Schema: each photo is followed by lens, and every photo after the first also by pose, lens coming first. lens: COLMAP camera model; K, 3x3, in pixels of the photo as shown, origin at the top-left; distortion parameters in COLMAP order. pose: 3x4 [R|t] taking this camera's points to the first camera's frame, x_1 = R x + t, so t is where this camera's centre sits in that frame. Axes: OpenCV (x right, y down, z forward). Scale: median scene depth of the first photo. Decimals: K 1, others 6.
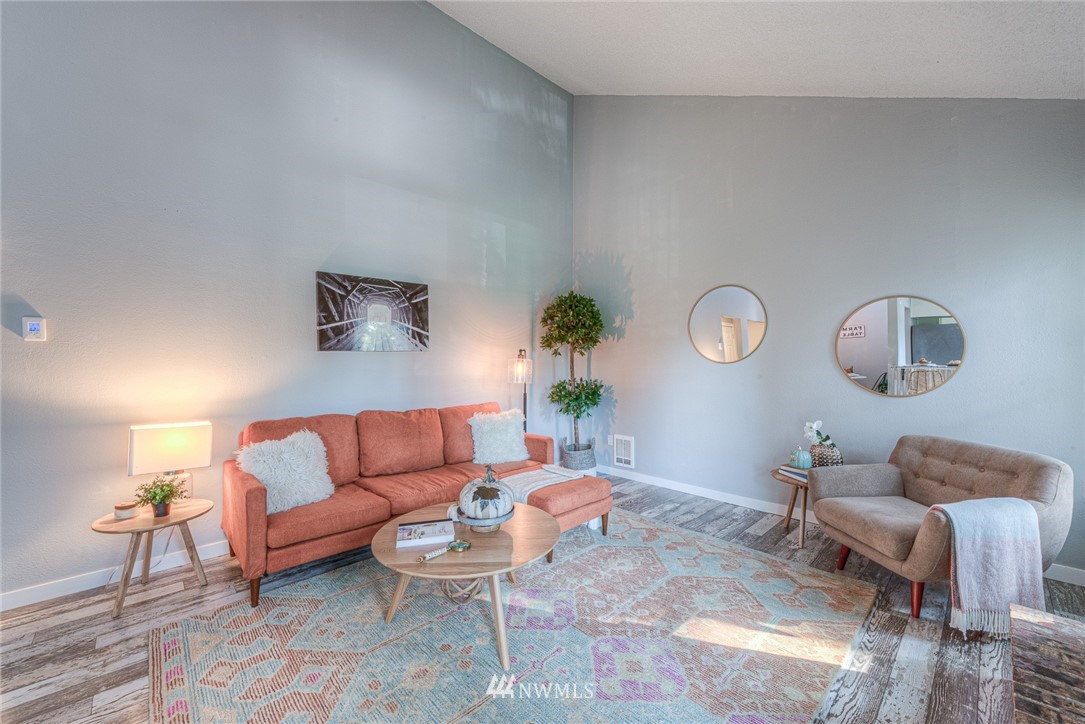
lens RADIAL K [[424.7, 0, 547.5], [0, 424.7, 361.6], [0, 0, 1]] dist [0.006893, -0.001680]
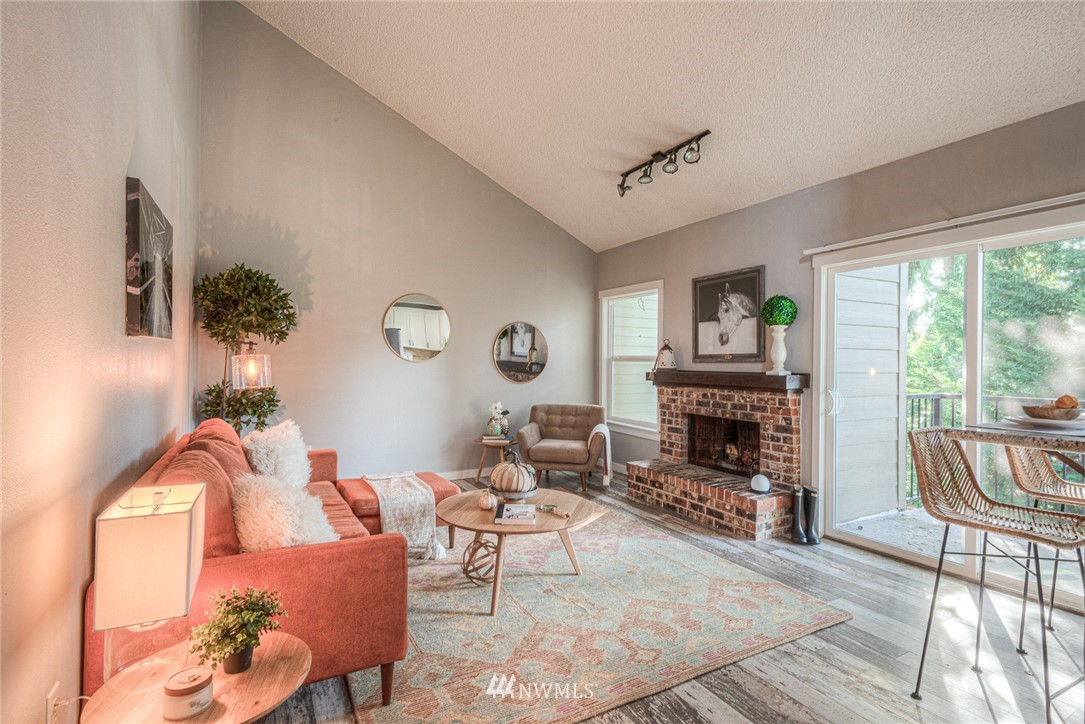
lens RADIAL K [[525.5, 0, 548.7], [0, 525.5, 361.2], [0, 0, 1]] dist [0.004795, -0.000033]
pose [[0.250546, 0.005240, 0.968091, -0.721816], [-0.012172, 0.999923, -0.002262, 0.000530], [-0.968028, -0.011217, 0.250591, 0.257624]]
